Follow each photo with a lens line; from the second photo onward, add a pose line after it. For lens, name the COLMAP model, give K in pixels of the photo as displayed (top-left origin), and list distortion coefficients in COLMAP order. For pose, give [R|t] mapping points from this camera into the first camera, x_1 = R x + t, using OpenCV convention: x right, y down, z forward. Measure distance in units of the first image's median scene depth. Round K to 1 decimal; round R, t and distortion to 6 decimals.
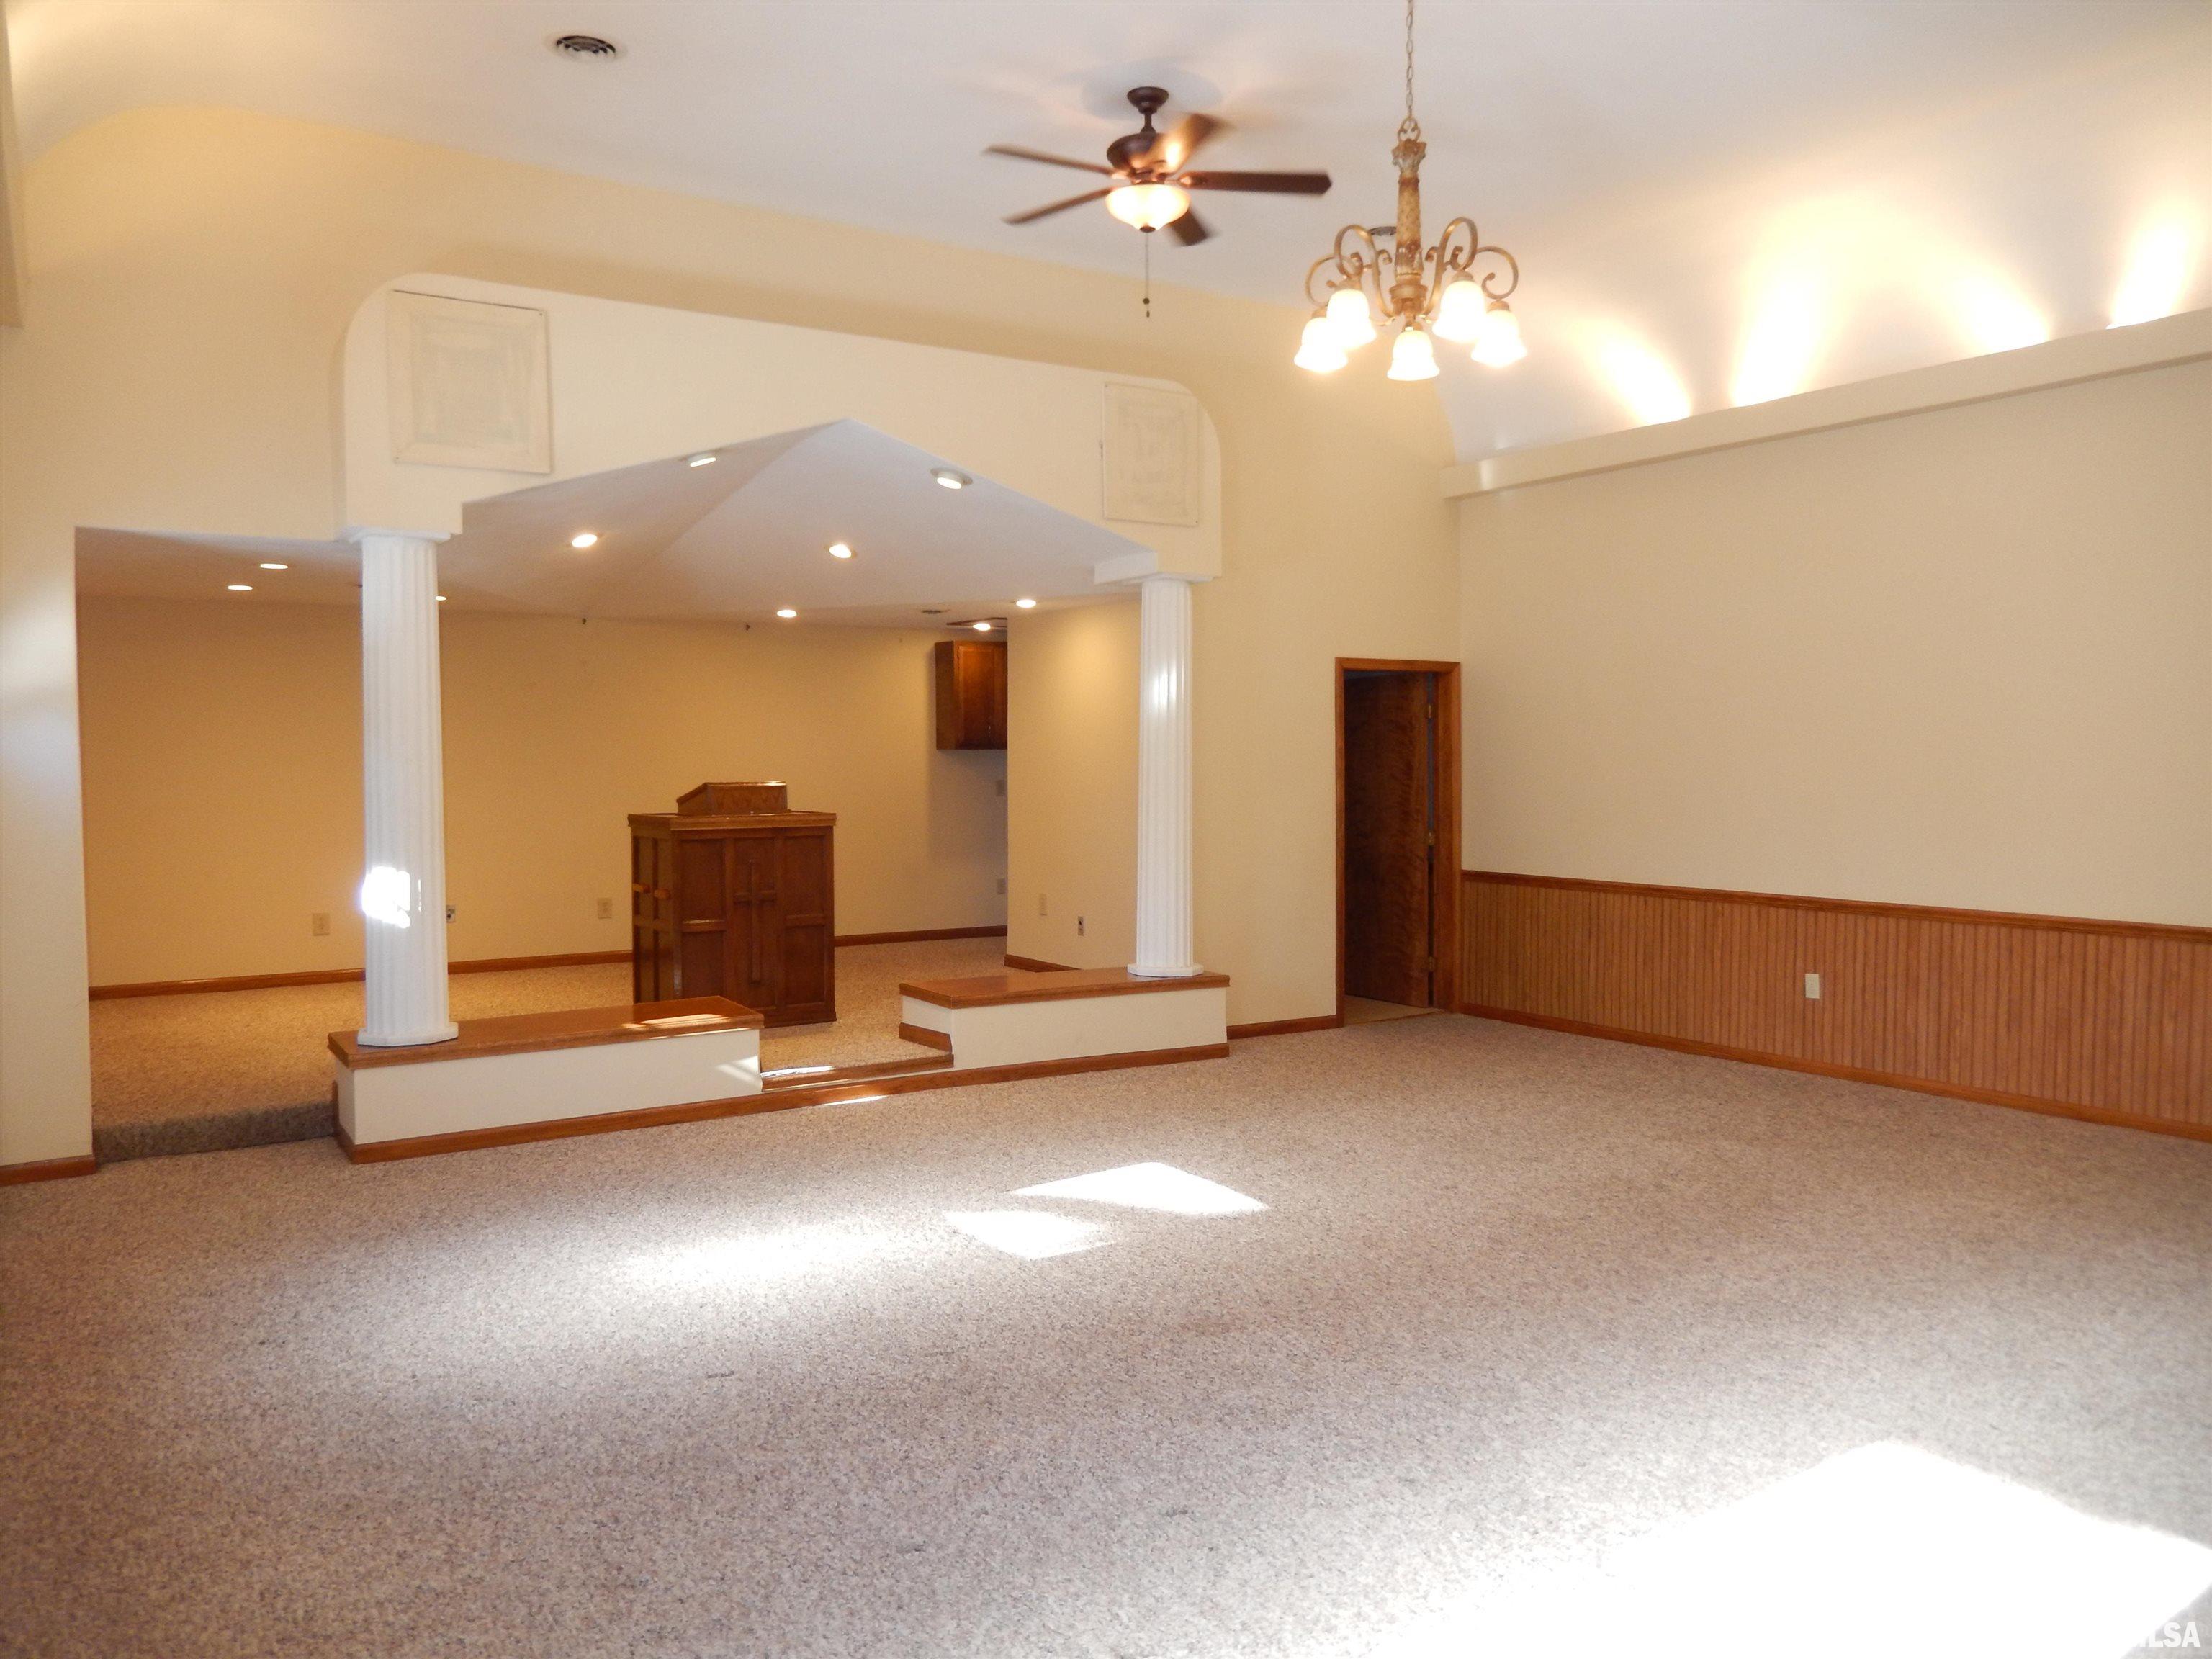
lens RADIAL K [[1655.0, 0, 1106.0], [0, 1655.0, 829.5], [0, 0, 1]] dist [-0.006146, 0.000379]
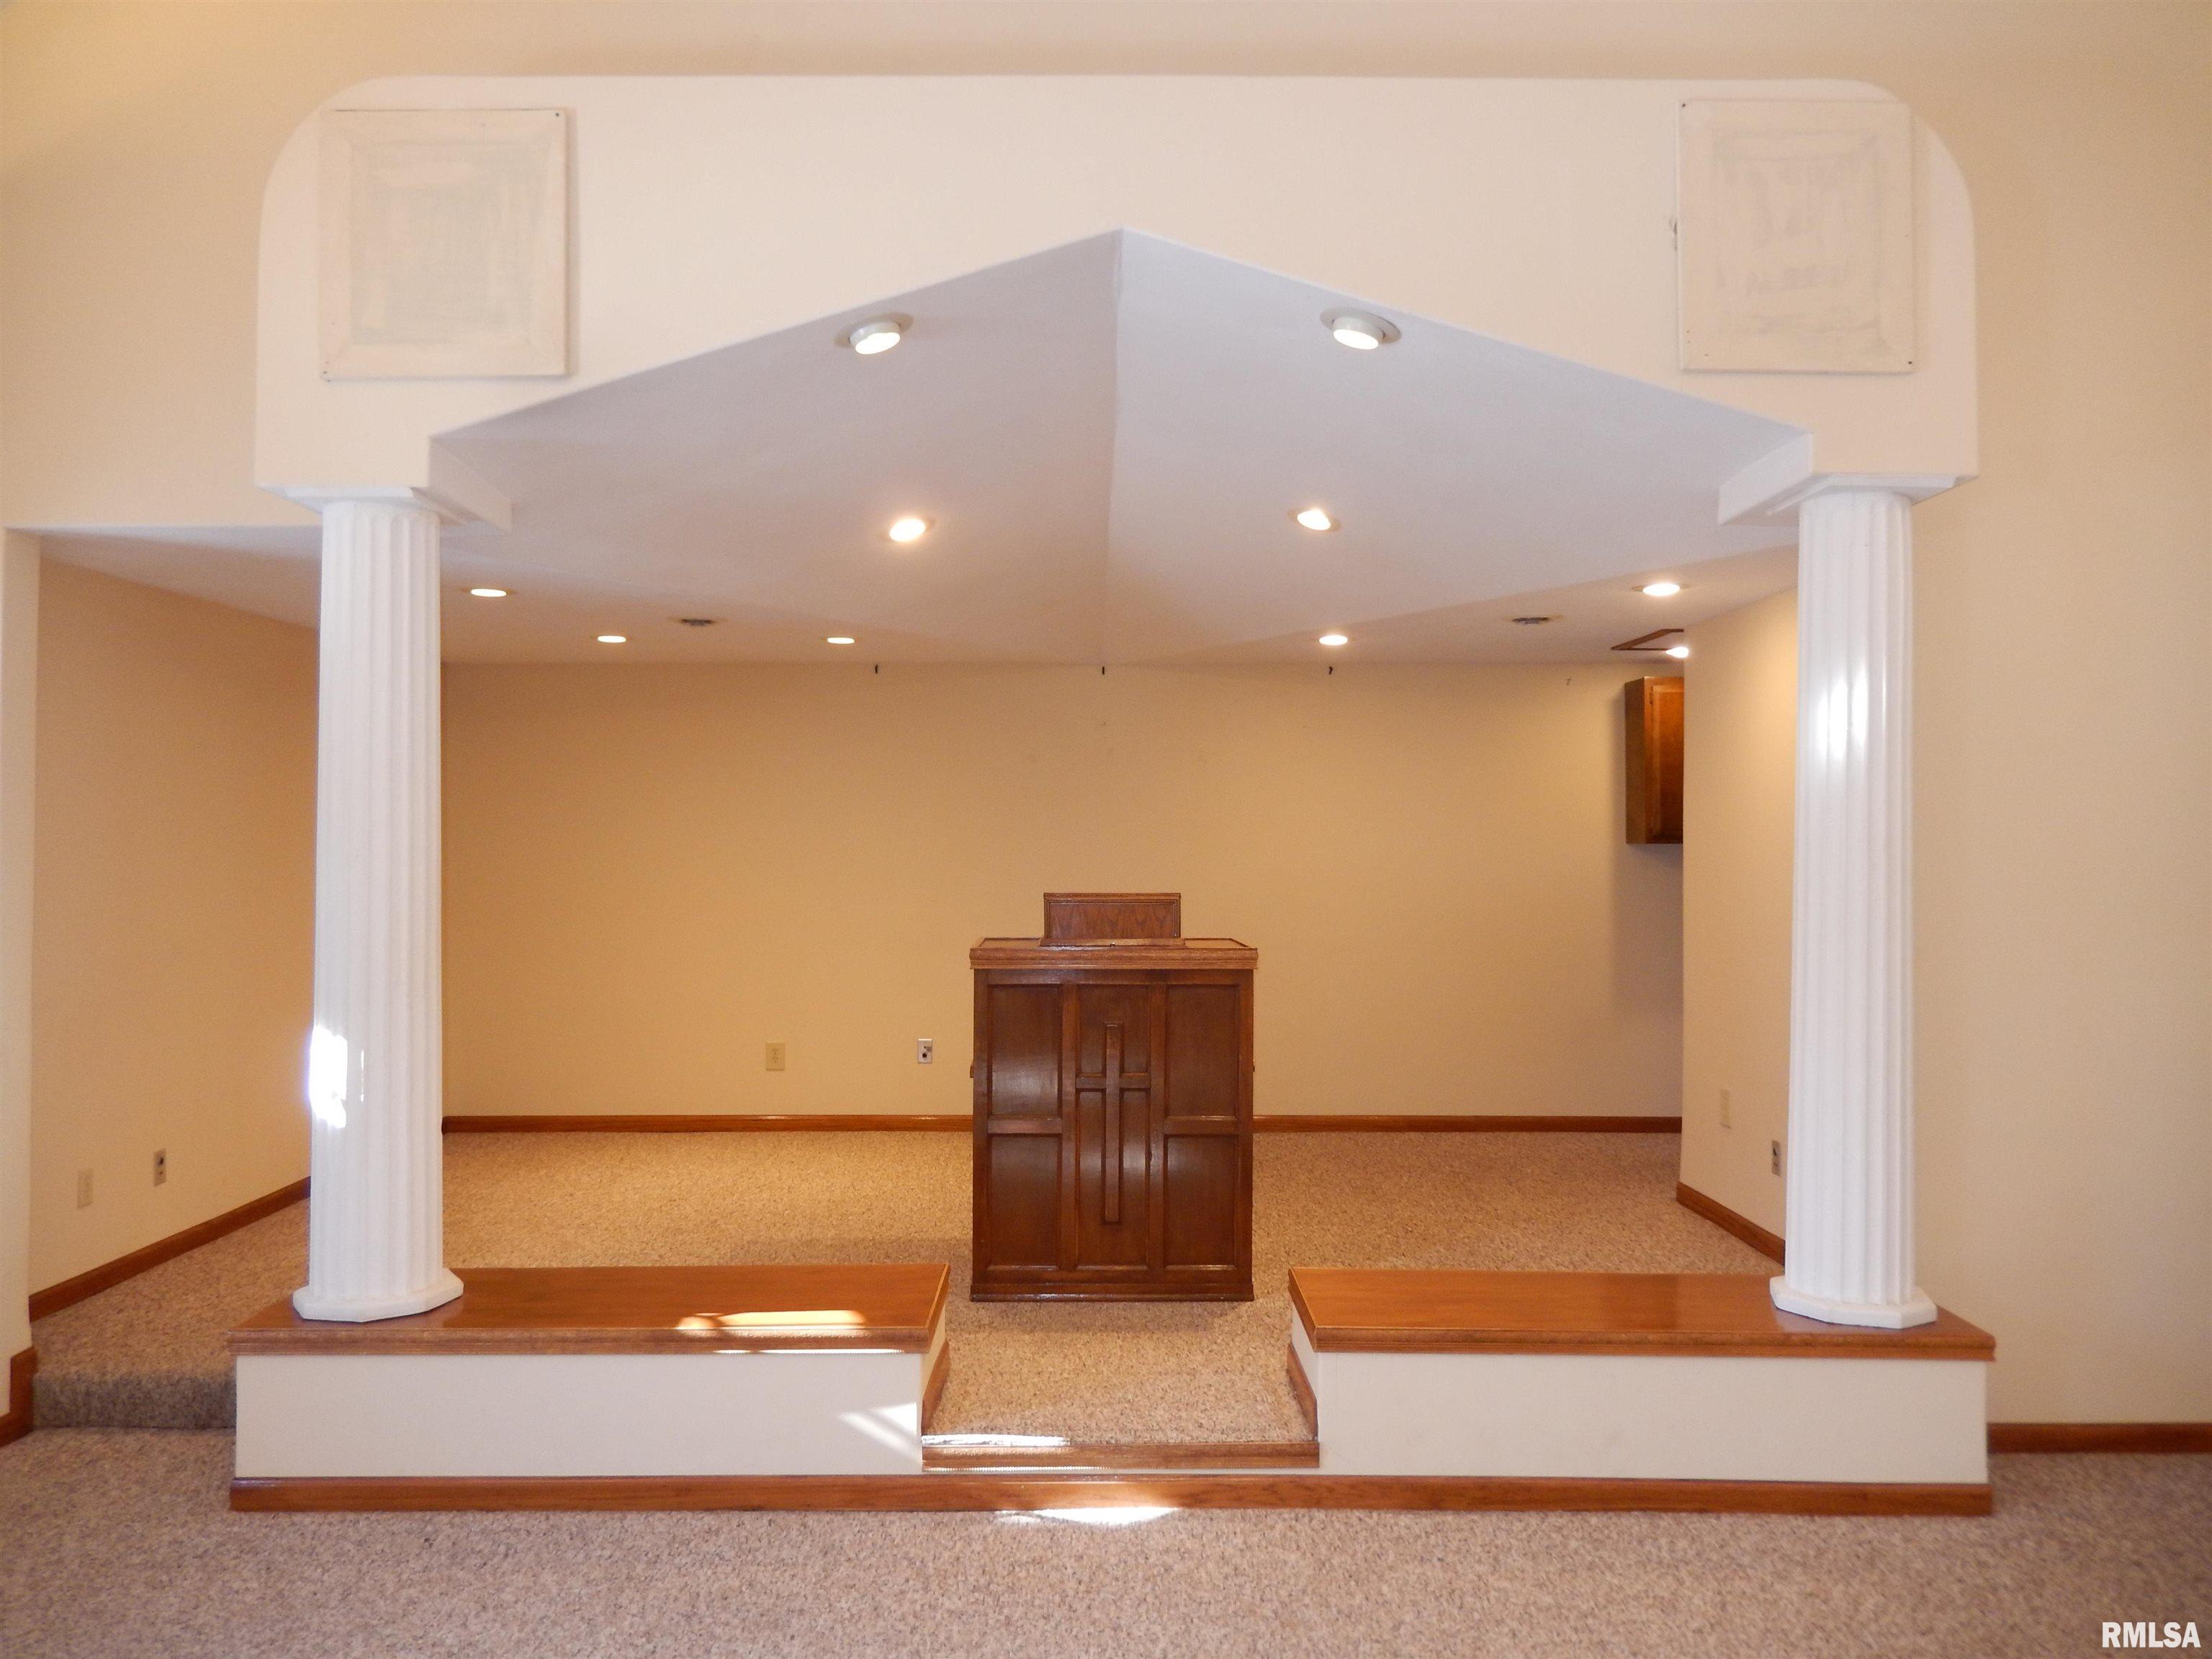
lens RADIAL K [[1655.0, 0, 1106.0], [0, 1655.0, 829.5], [0, 0, 1]] dist [-0.006146, 0.000379]
pose [[0.841926, -0.003031, -0.539584, 0.125369], [-0.027647, 0.998428, -0.048746, -0.024470], [0.538884, 0.055959, 0.840519, 0.525040]]
